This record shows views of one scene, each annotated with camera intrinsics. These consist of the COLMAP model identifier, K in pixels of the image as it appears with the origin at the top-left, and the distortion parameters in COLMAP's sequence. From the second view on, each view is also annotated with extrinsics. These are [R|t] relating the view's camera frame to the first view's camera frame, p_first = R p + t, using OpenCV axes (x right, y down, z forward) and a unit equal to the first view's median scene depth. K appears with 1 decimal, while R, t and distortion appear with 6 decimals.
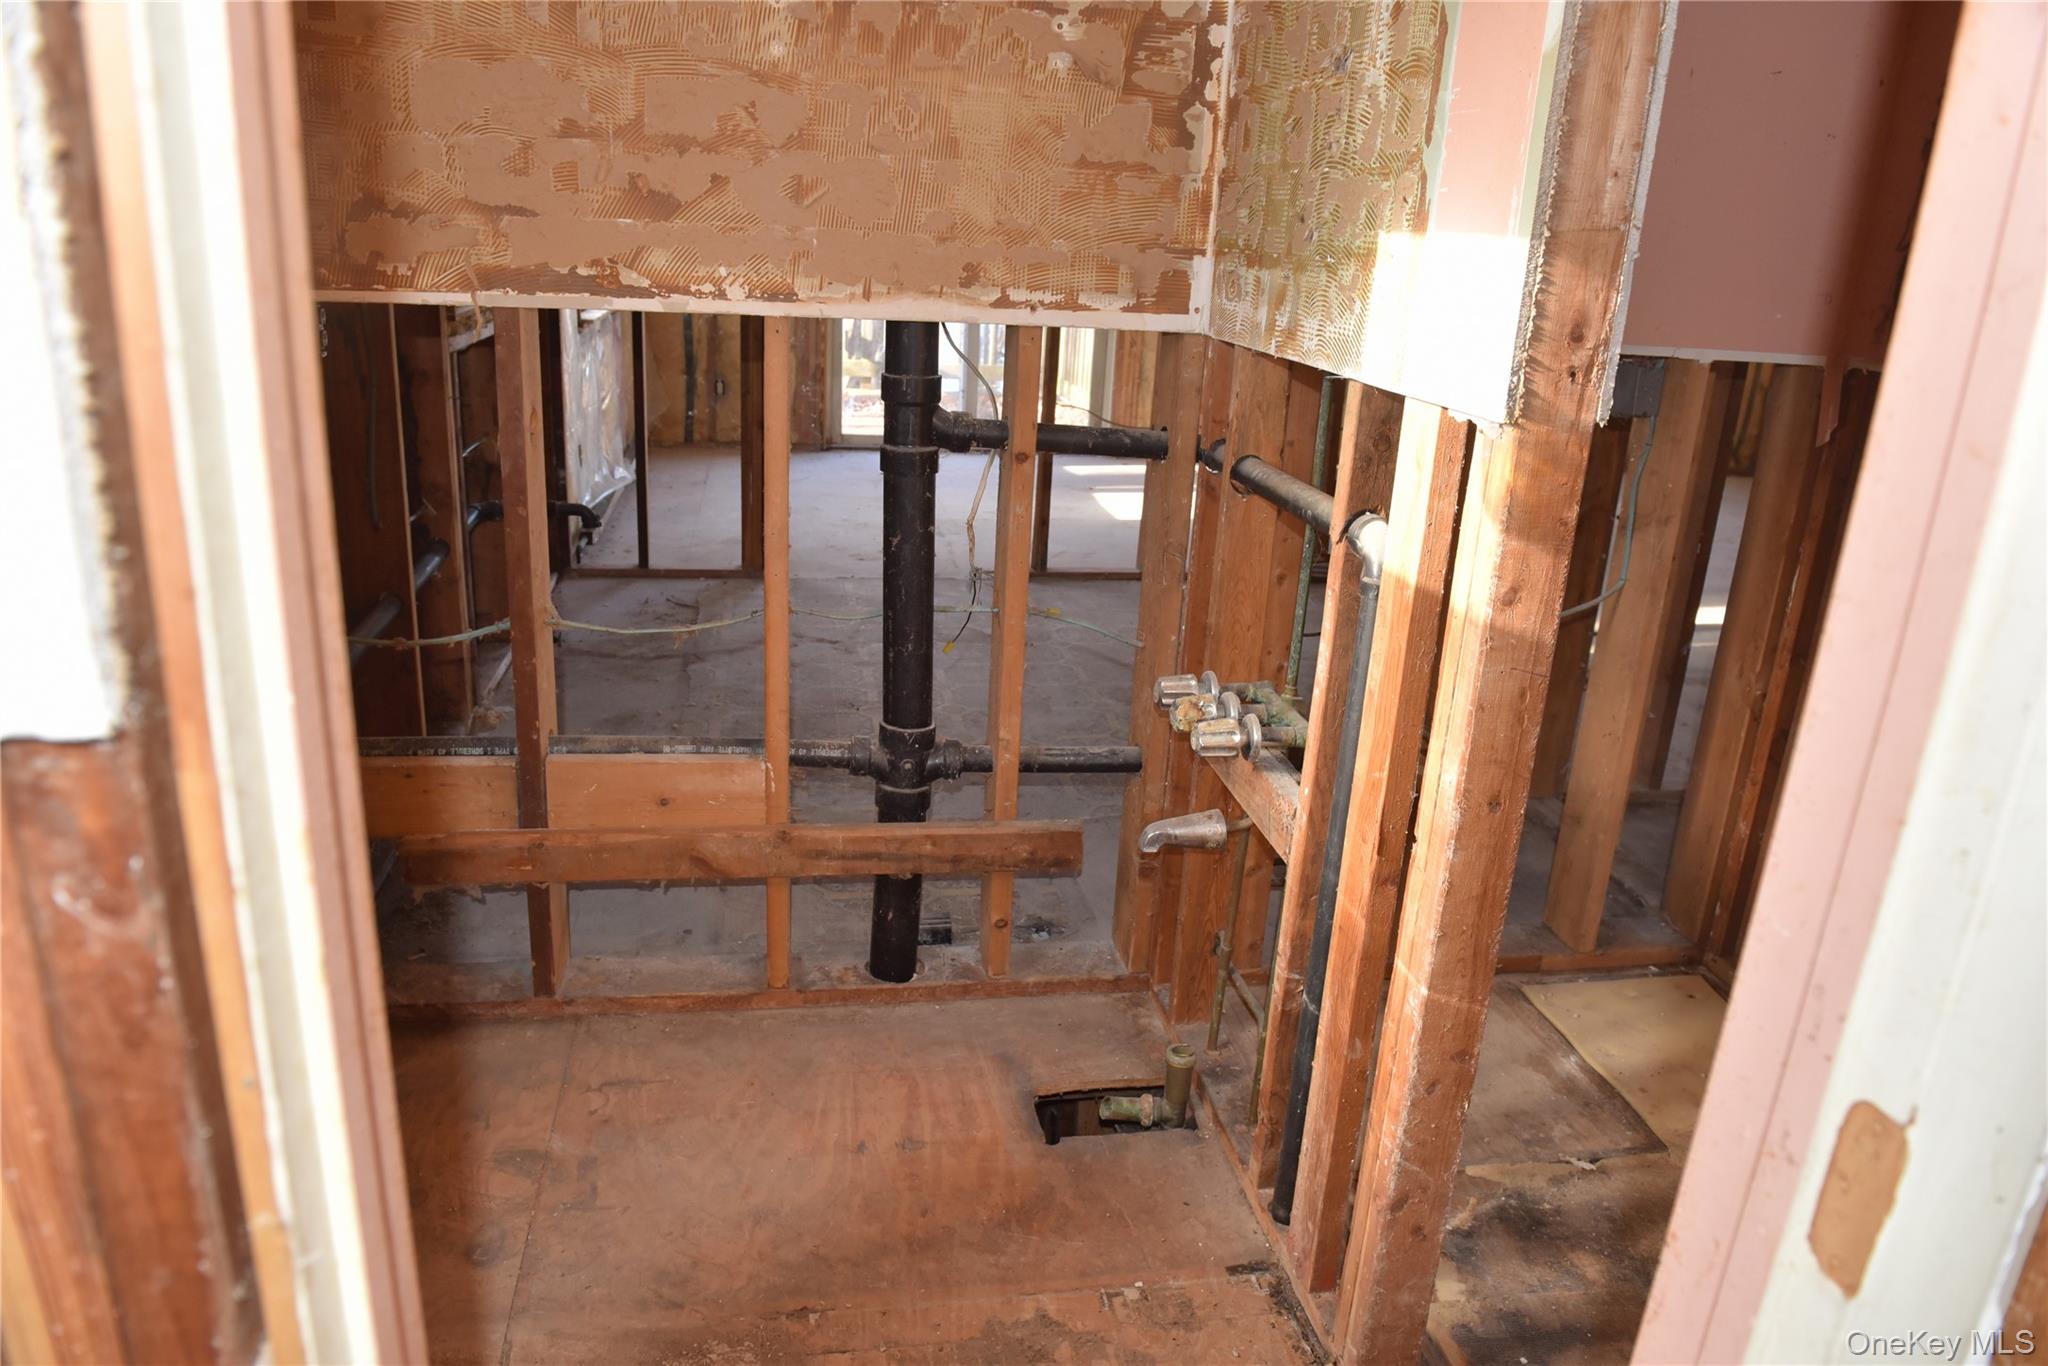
lens RADIAL K [[1389.8, 0, 1019.4], [0, 1389.8, 687.2], [0, 0, 1]] dist [-0.053569, -0.000077]
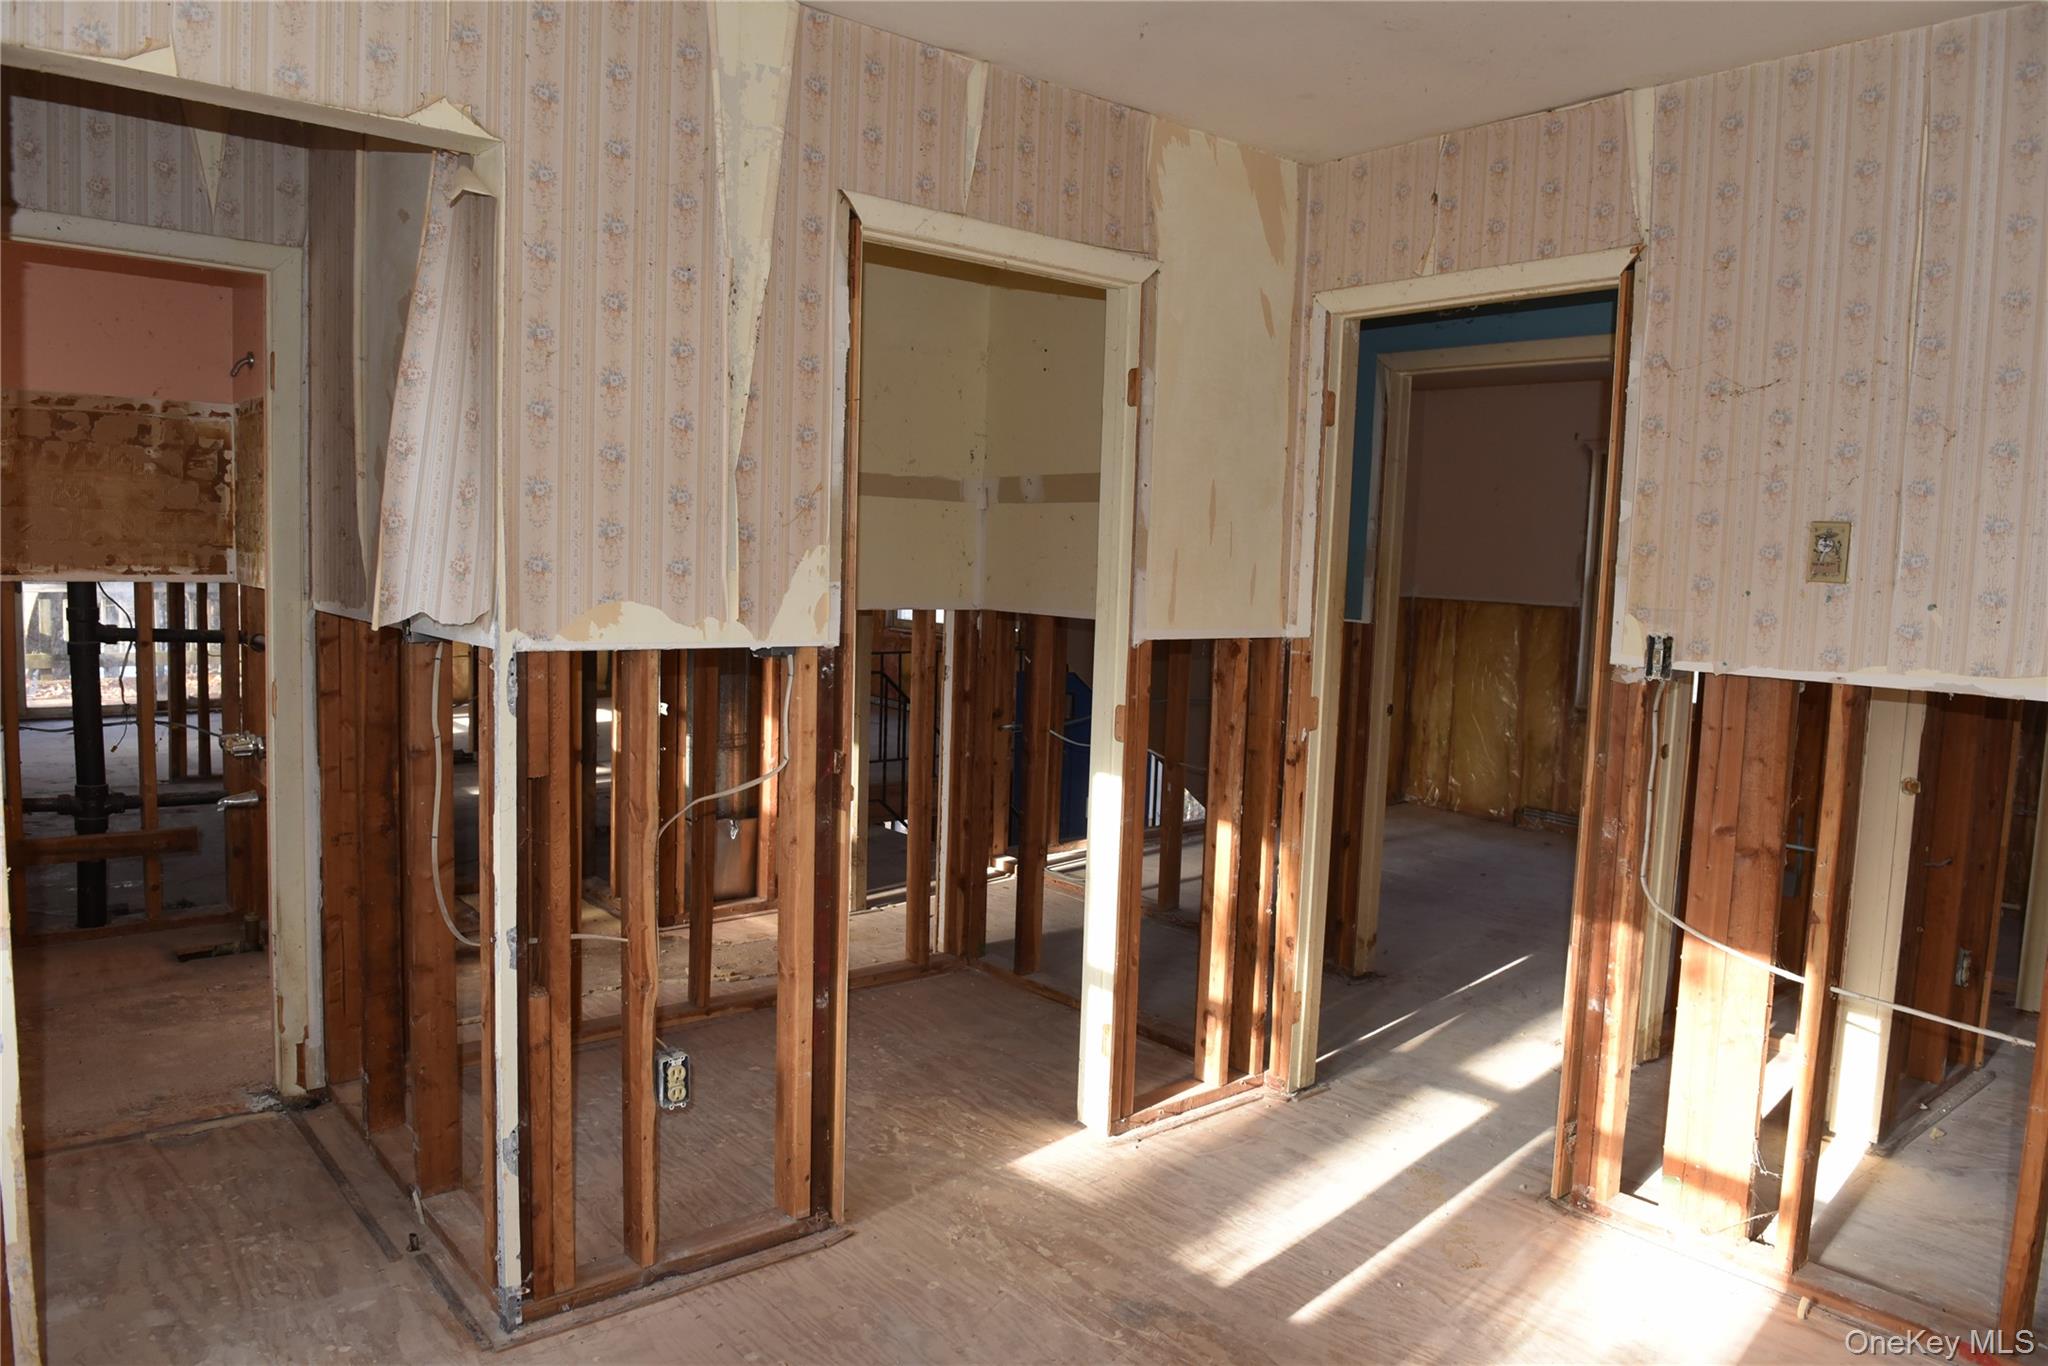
lens RADIAL K [[1389.8, 0, 1019.4], [0, 1389.8, 687.2], [0, 0, 1]] dist [-0.053569, -0.000077]
pose [[0.865582, -0.070809, 0.495736, 0.130092], [0.168242, 0.973530, -0.154704, 0.465743], [-0.471660, 0.217313, 0.854583, -1.448666]]
